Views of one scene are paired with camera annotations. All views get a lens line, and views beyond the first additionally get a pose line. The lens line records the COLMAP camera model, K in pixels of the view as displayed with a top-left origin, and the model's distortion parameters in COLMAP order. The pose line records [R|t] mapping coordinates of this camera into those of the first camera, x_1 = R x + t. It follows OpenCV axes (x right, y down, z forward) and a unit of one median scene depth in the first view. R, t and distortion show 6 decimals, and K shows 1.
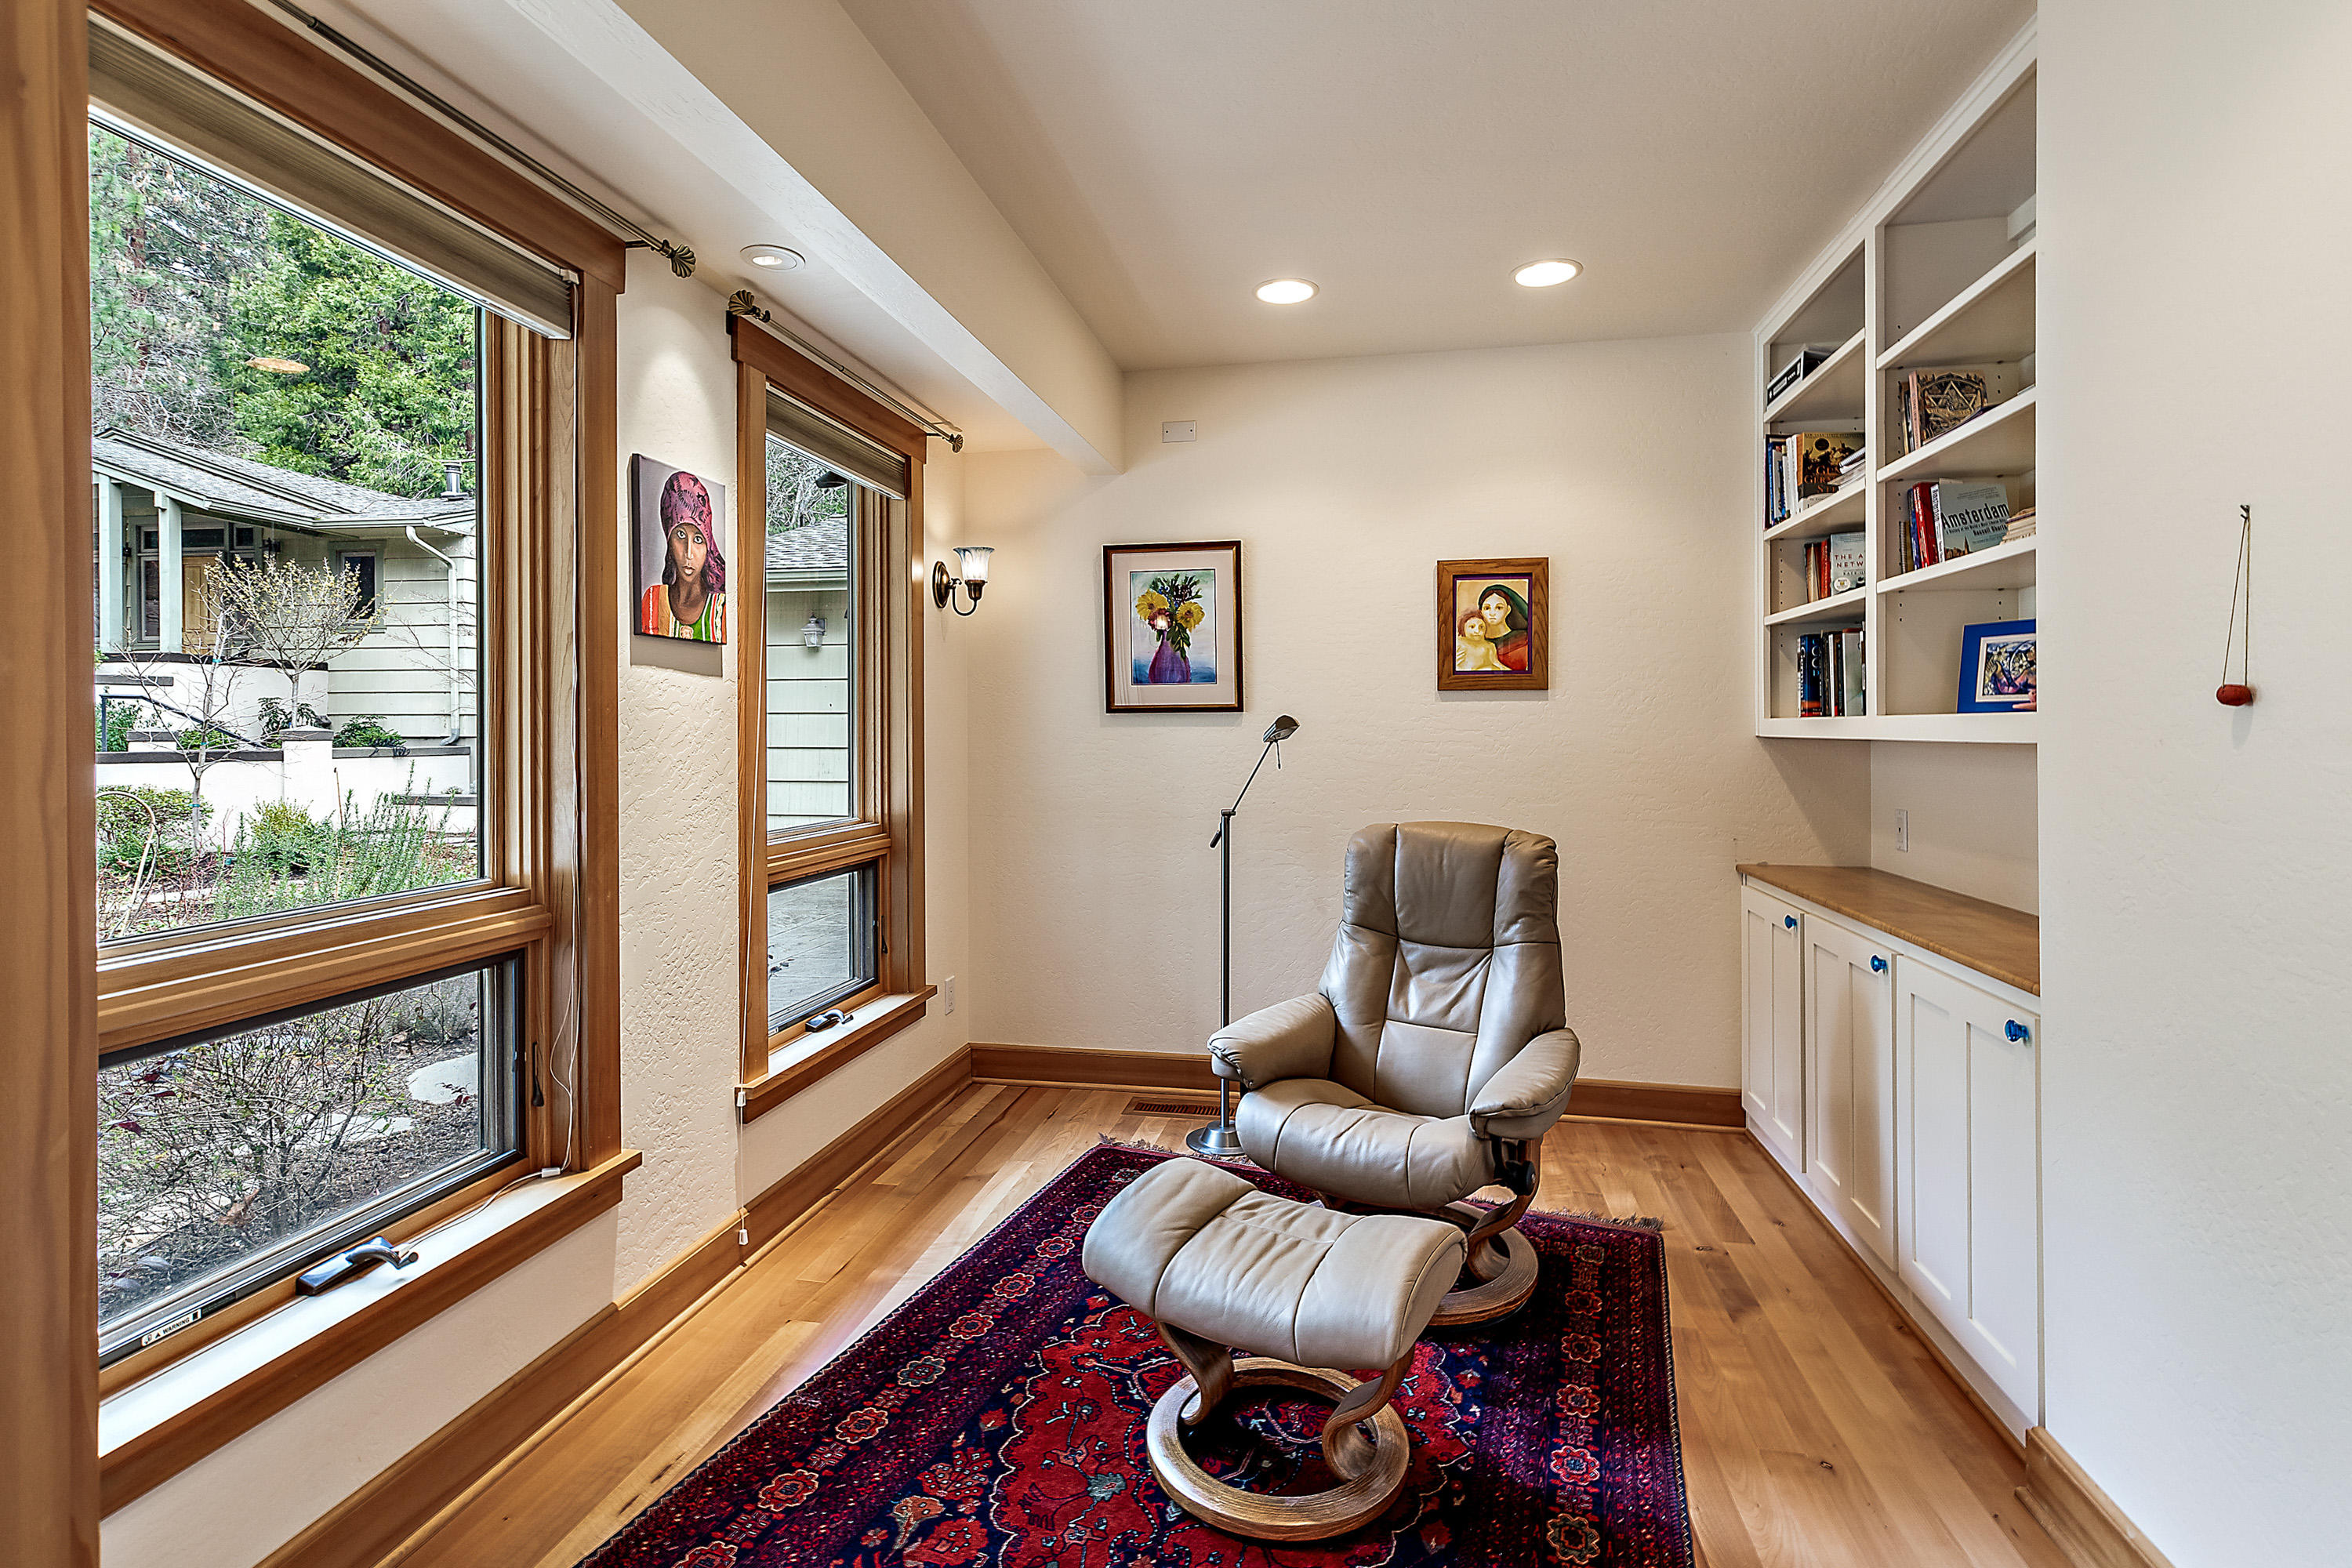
lens RADIAL K [[1082.9, 0, 1187.9], [0, 1082.9, 706.2], [0, 0, 1]] dist [0.006216, -0.000659]
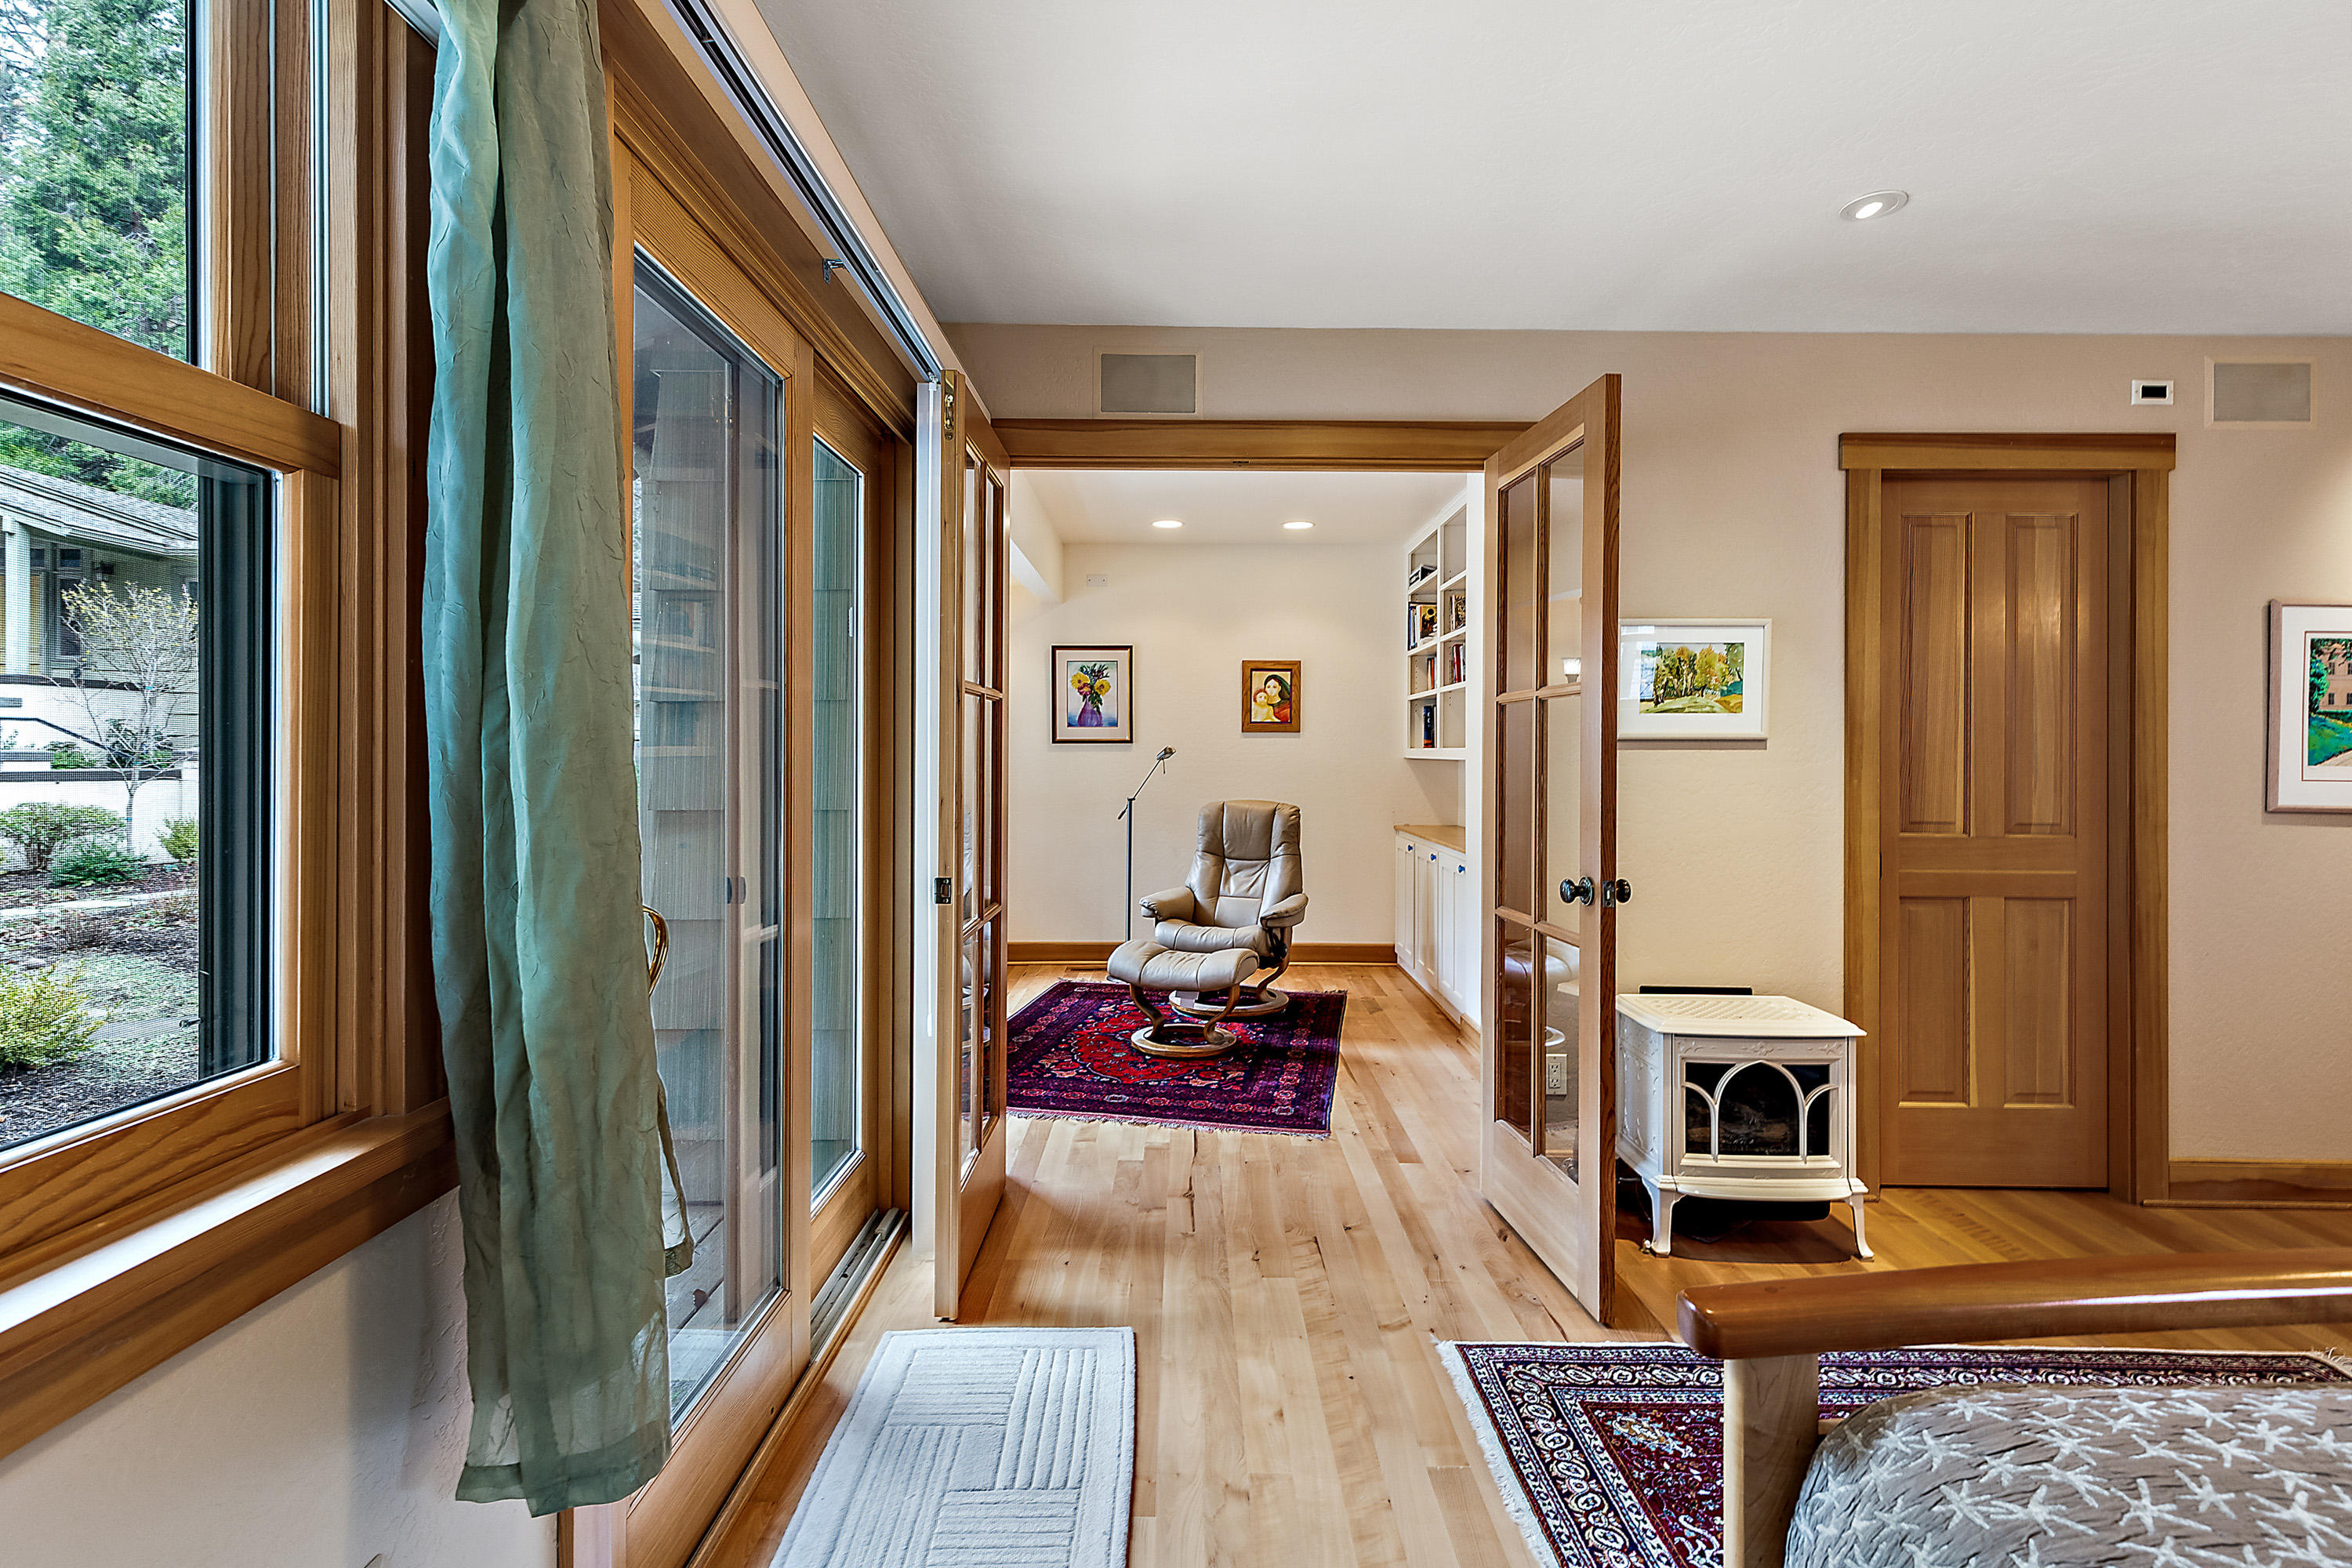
lens RADIAL K [[1082.9, 0, 1173.7], [0, 1082.9, 768.0], [0, 0, 1]] dist [0.006216, -0.000659]
pose [[0.982664, -0.000376, 0.185396, -0.217356], [-0.006351, 0.999343, 0.035692, -0.018584], [-0.185287, -0.036250, 0.982016, -0.760831]]
